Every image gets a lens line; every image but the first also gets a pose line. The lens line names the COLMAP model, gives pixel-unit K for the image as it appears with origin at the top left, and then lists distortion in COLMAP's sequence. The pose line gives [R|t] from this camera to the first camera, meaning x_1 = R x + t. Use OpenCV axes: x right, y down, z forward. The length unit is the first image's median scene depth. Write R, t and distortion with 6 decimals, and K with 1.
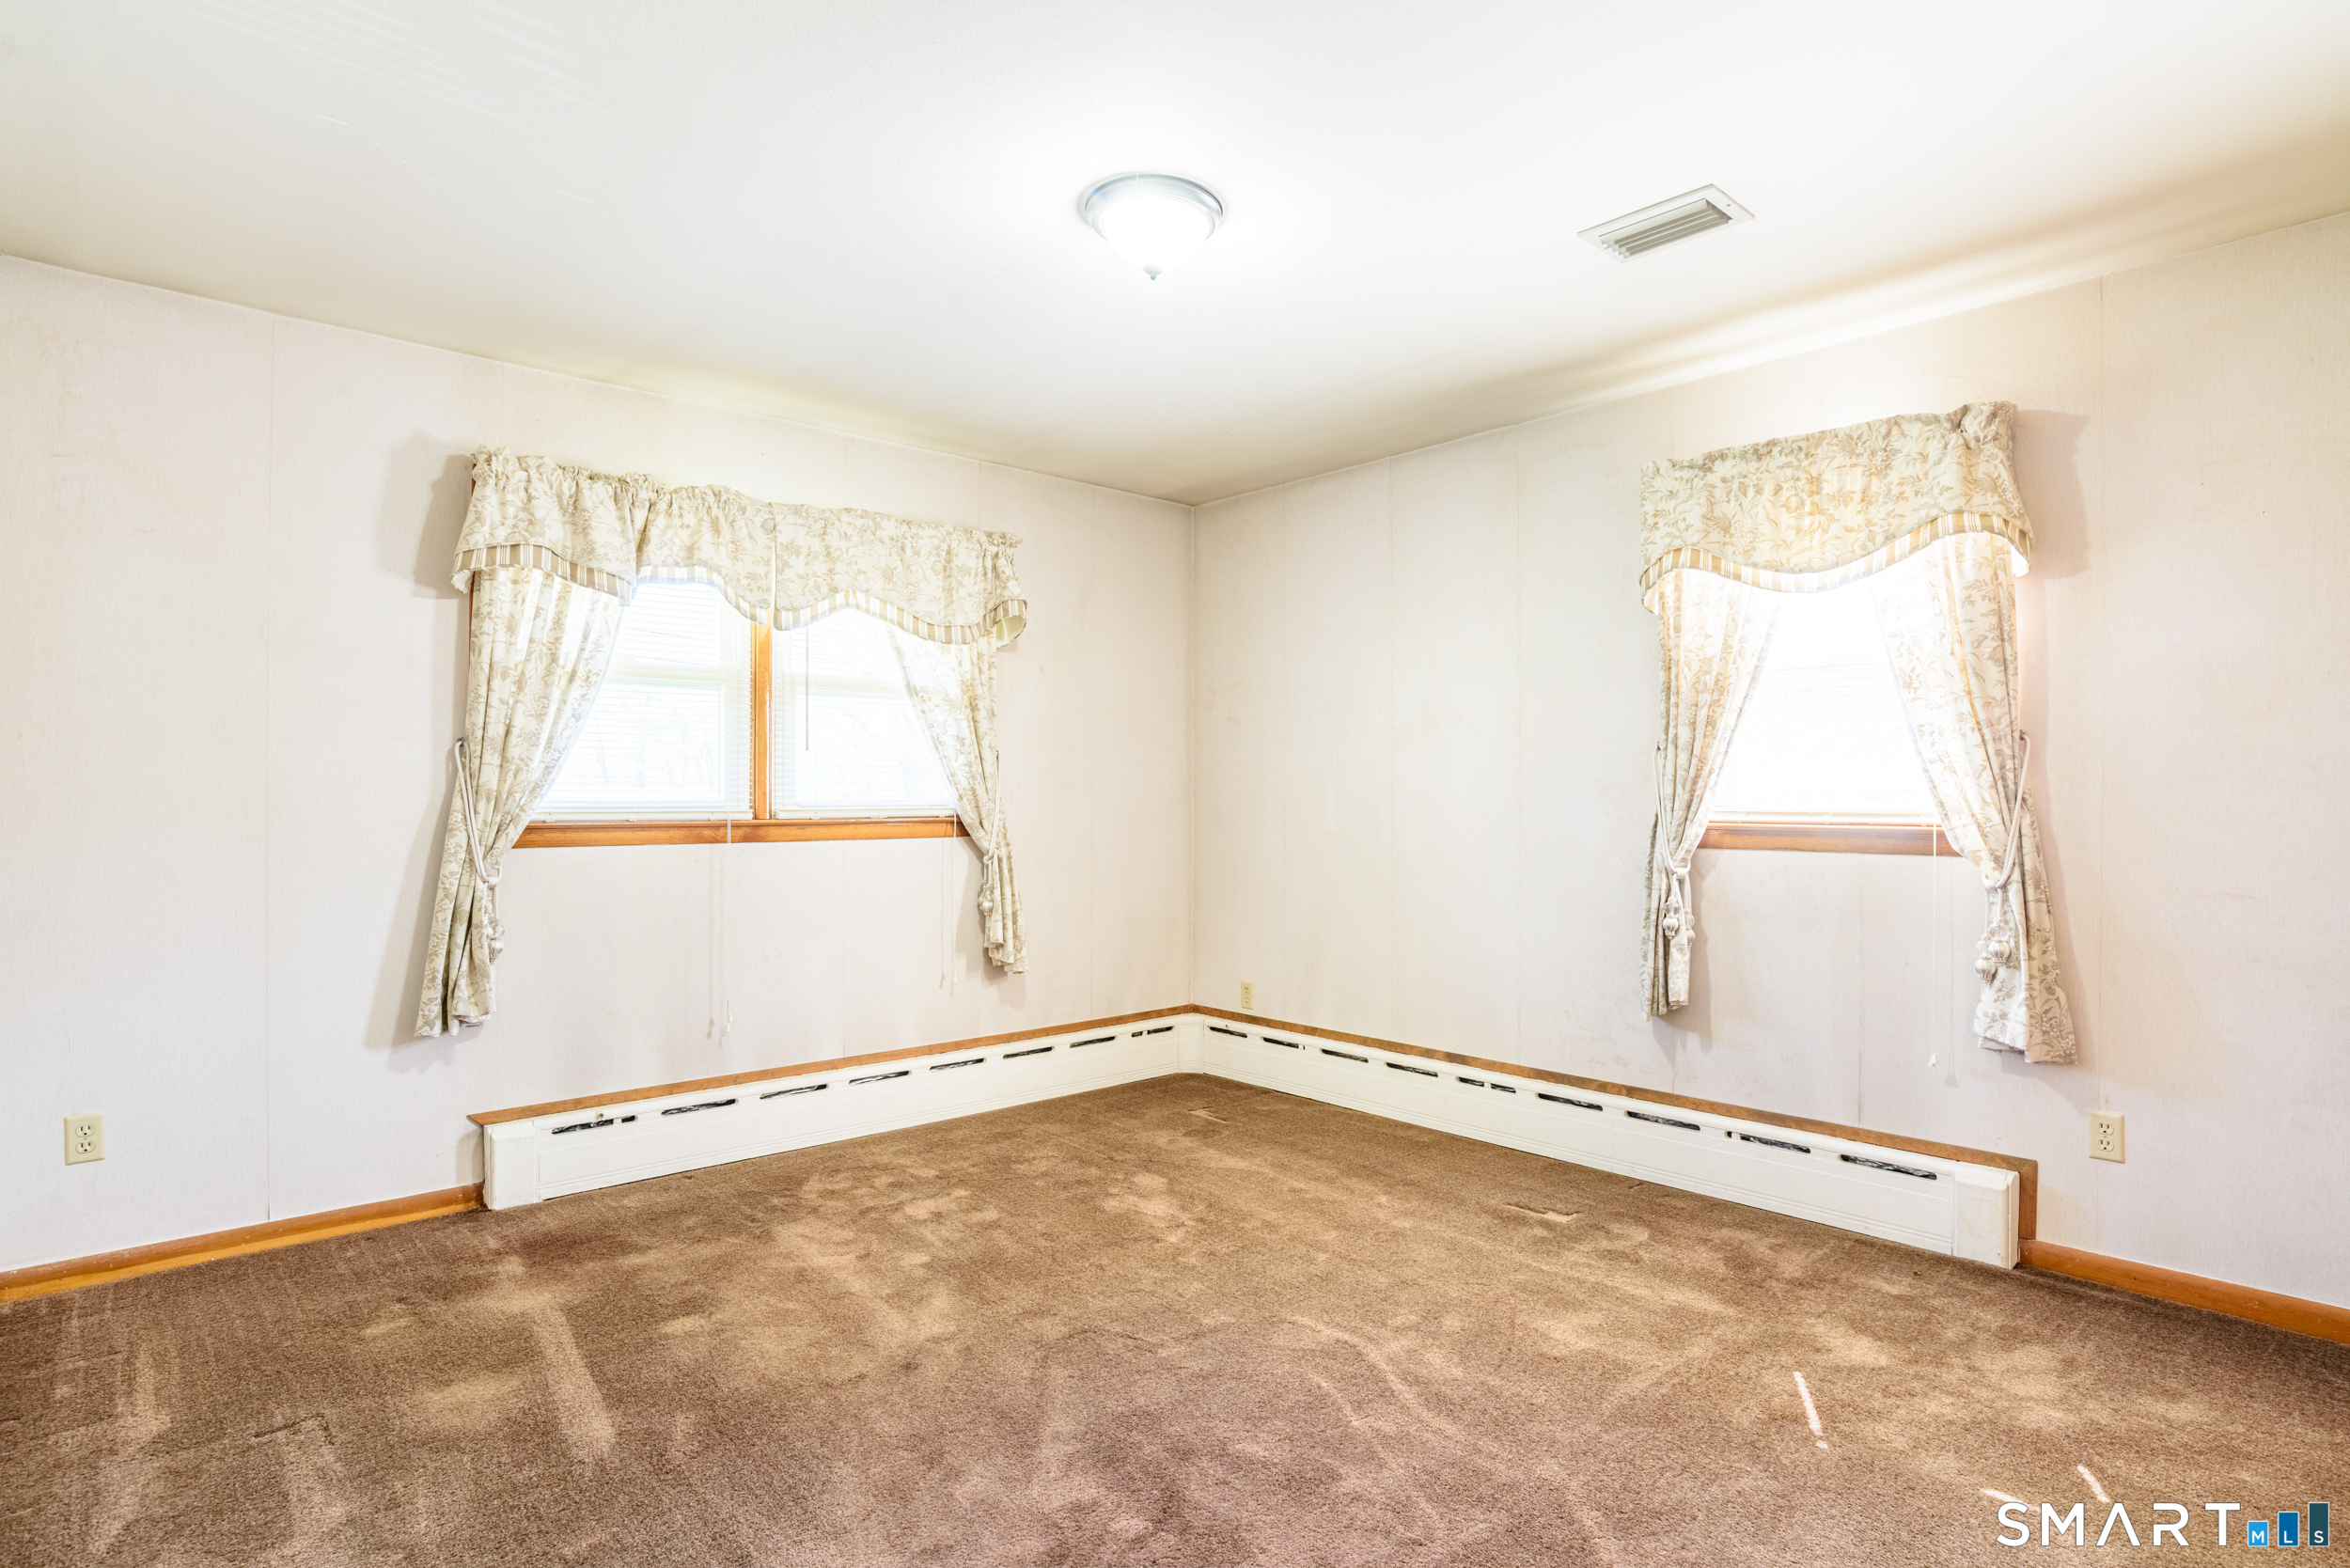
lens RADIAL K [[1195.5, 0, 1179.7], [0, 1195.5, 790.9], [0, 0, 1]] dist [-0.056631, 0.024487]
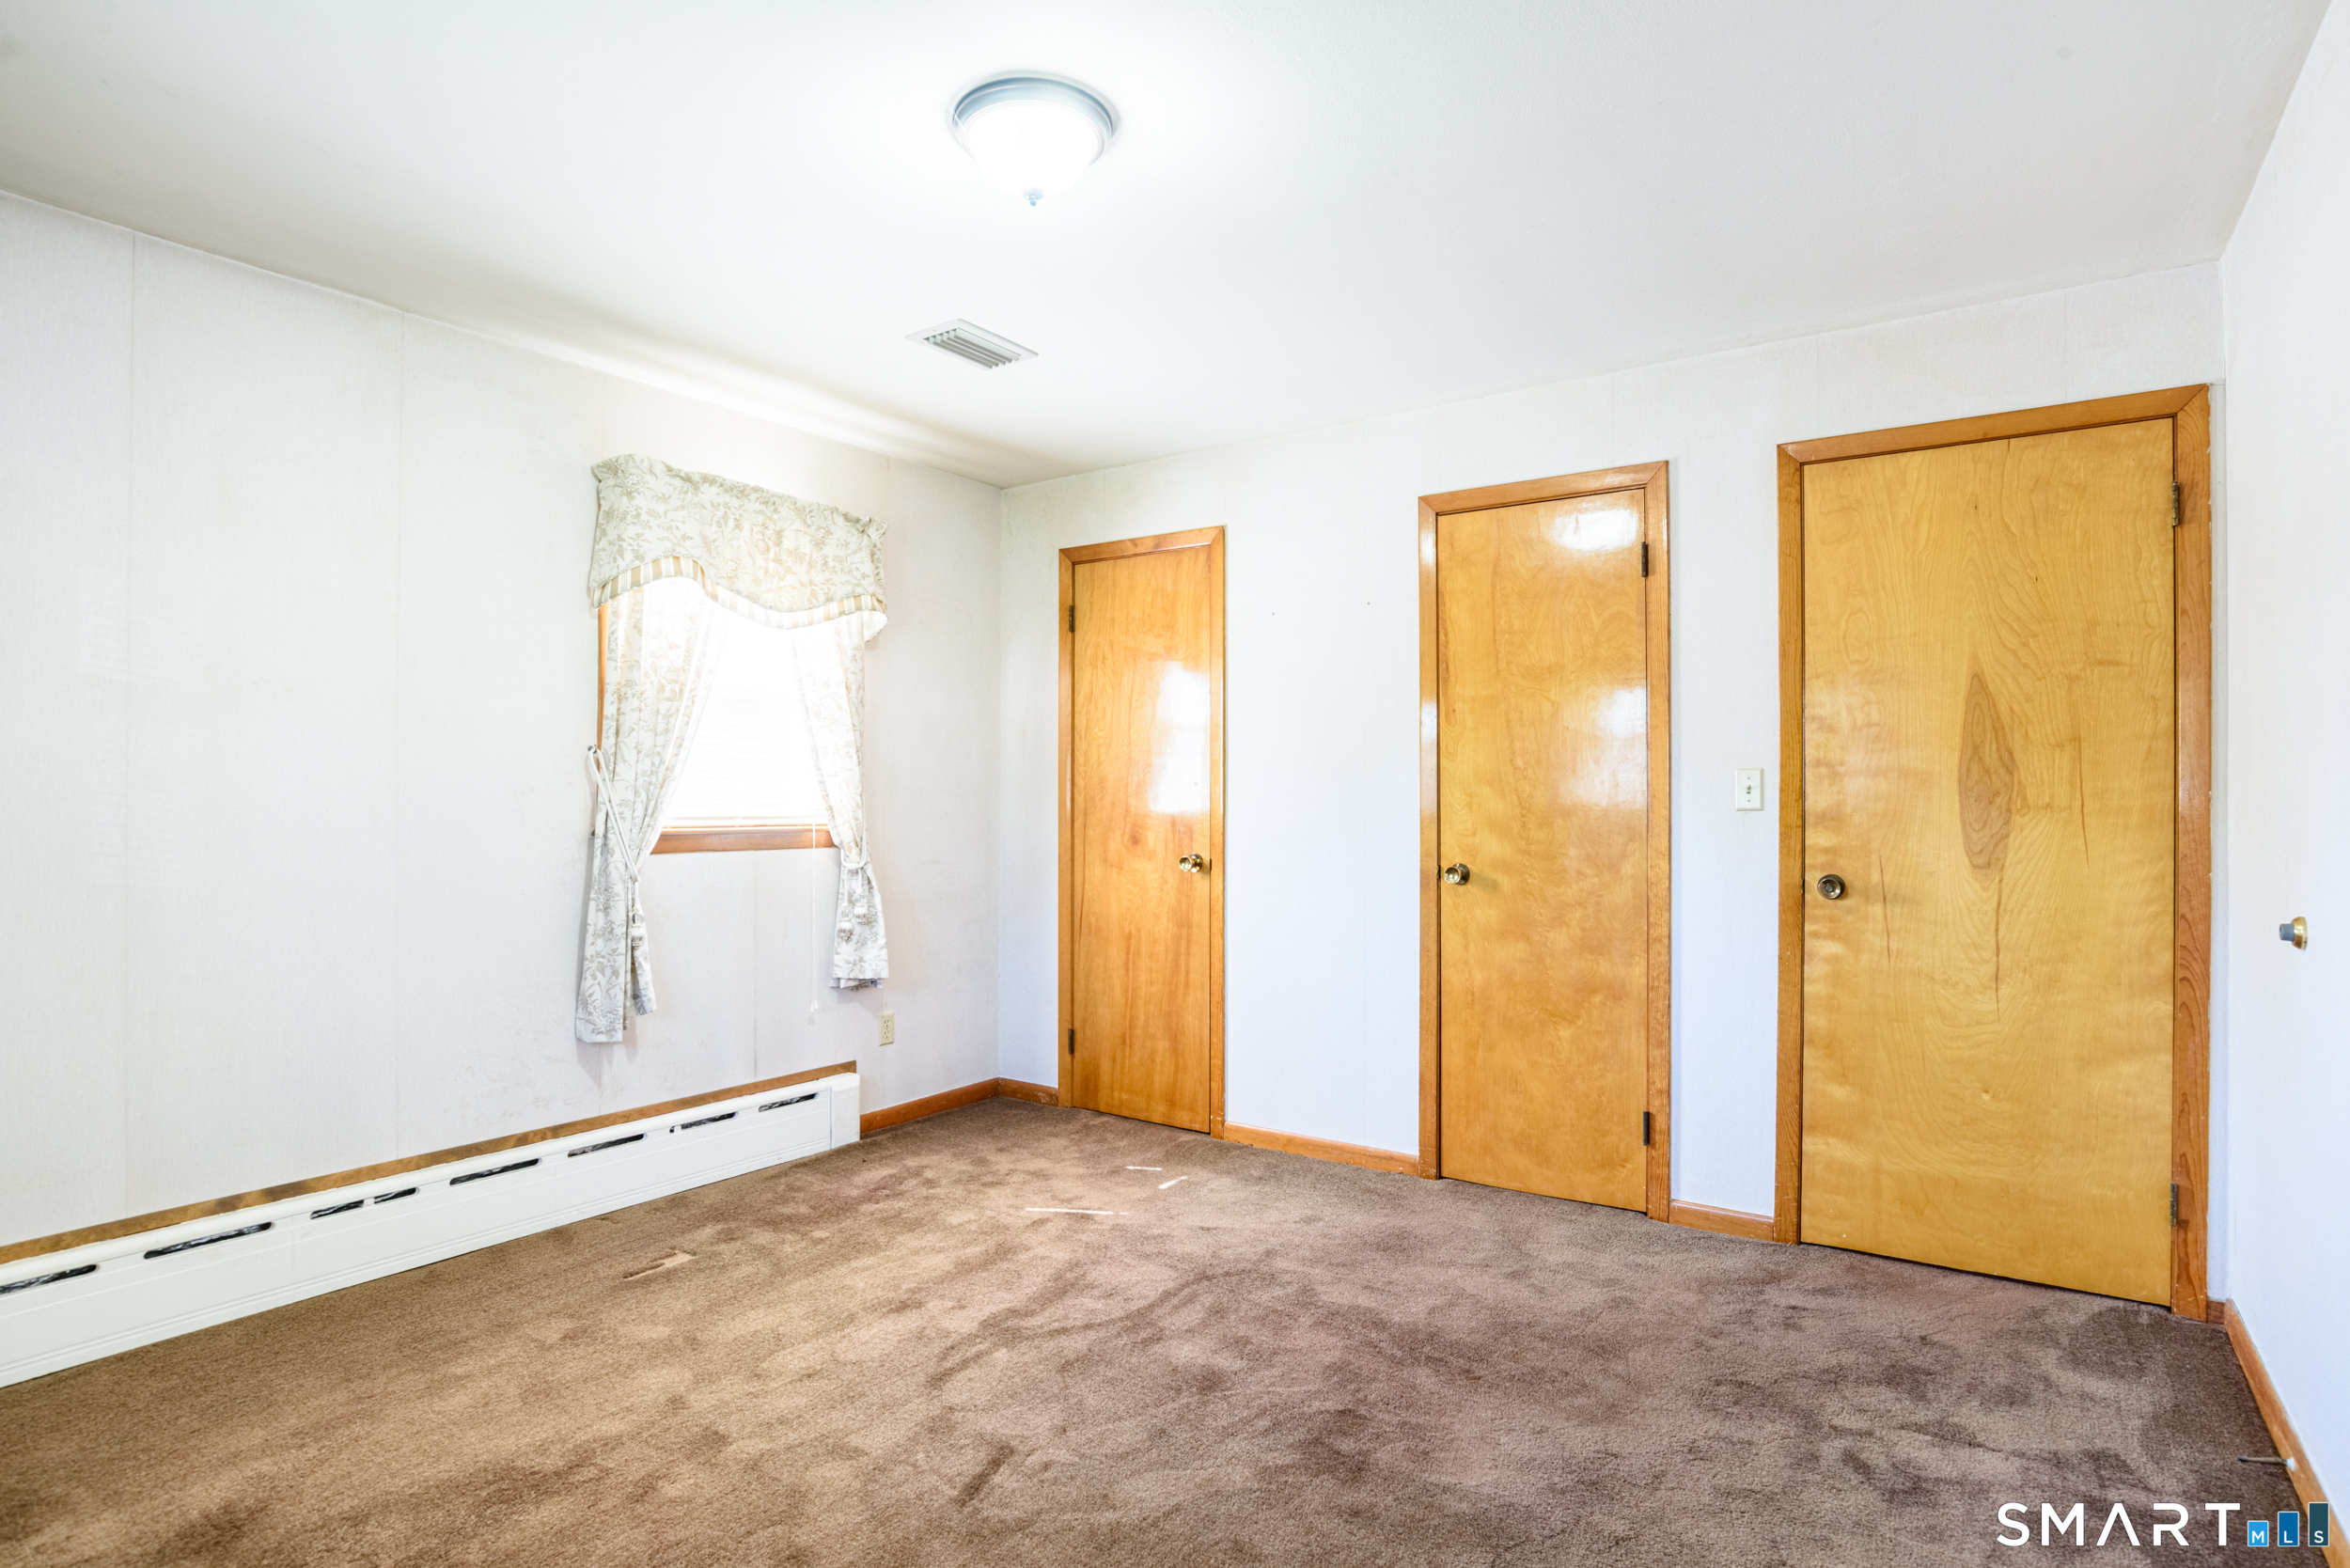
lens RADIAL K [[1195.5, 0, 1179.7], [0, 1195.5, 790.9], [0, 0, 1]] dist [-0.056631, 0.024487]
pose [[-0.228267, 0.007851, 0.973567, -0.714162], [-0.004406, 0.999949, -0.009097, 0.002101], [-0.973589, -0.006366, -0.228220, 0.891065]]
